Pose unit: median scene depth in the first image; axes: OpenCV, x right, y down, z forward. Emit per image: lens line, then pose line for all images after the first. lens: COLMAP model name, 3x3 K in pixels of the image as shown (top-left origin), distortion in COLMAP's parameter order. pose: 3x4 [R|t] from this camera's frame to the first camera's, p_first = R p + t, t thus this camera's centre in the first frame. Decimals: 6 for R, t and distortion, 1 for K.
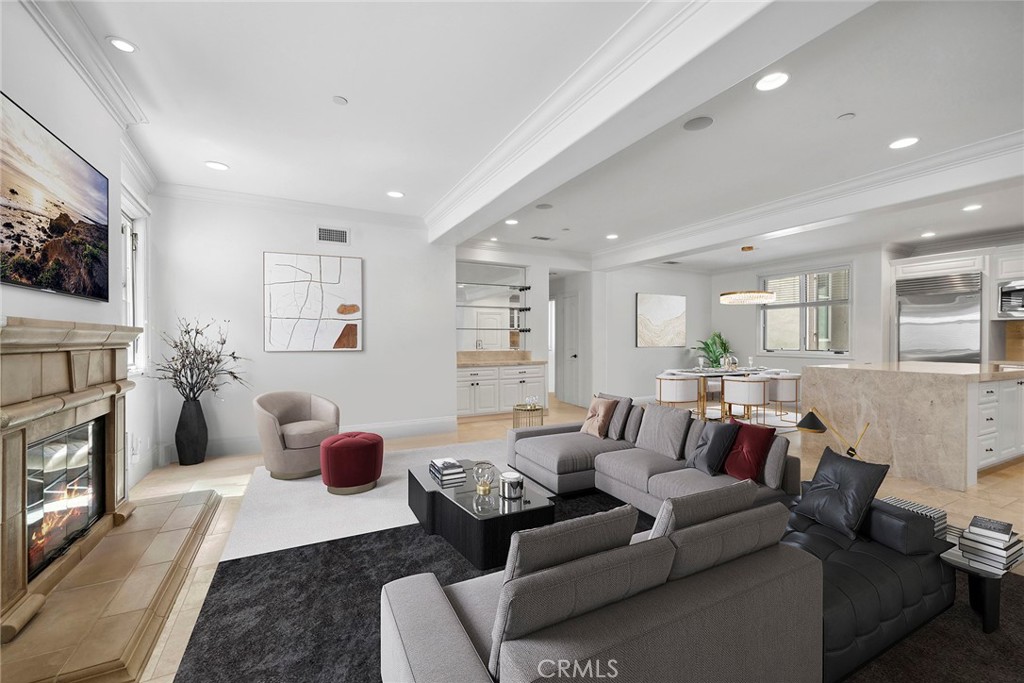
lens RADIAL K [[417.6, 0, 508.7], [0, 417.6, 340.3], [0, 0, 1]] dist [-0.001194, -0.000935]
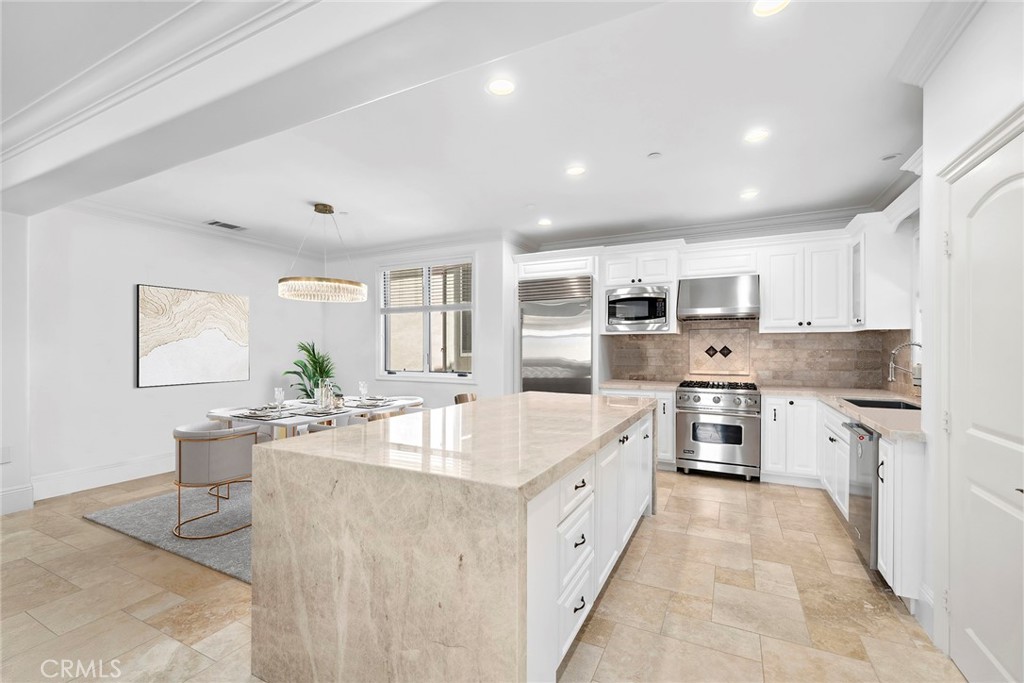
lens RADIAL K [[443.0, 0, 514.4], [0, 443.0, 346.9], [0, 0, 1]] dist [0.001406, 0.000087]
pose [[0.799695, 0.001203, 0.600406, 0.486083], [0.000724, 0.999995, -0.002967, -0.021202], [-0.600407, 0.002808, 0.799690, 0.391995]]
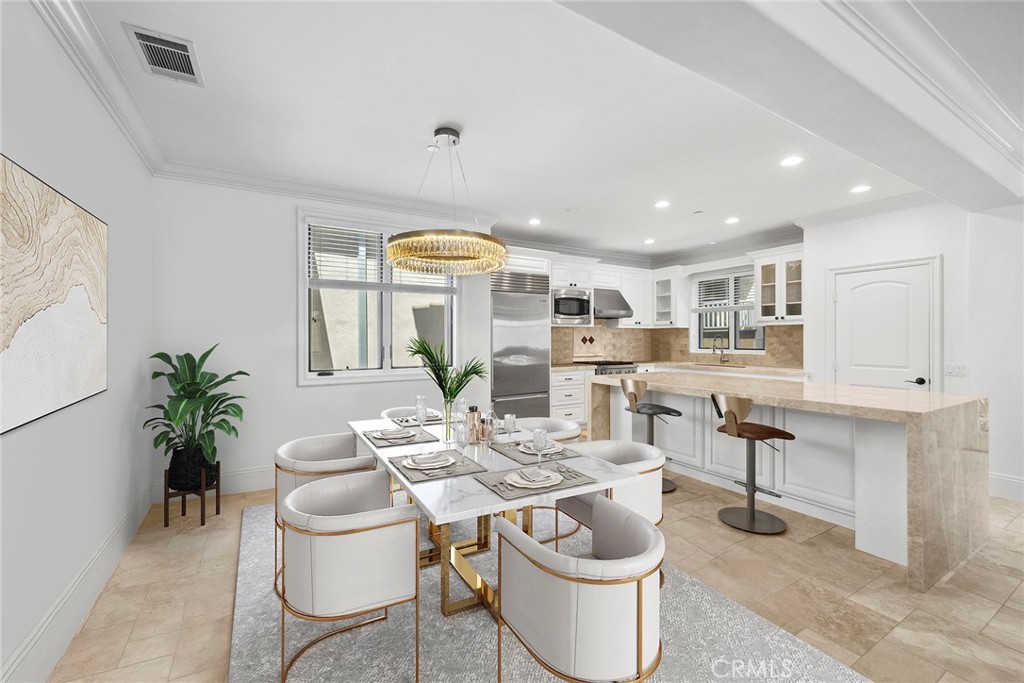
lens RADIAL K [[417.6, 0, 515.1], [0, 417.6, 337.8], [0, 0, 1]] dist [-0.001194, -0.000935]
pose [[-0.074333, 0.000331, 0.997233, 0.194099], [0.003273, 0.999995, -0.000088, -0.021719], [-0.997228, 0.003258, -0.074334, 1.115837]]
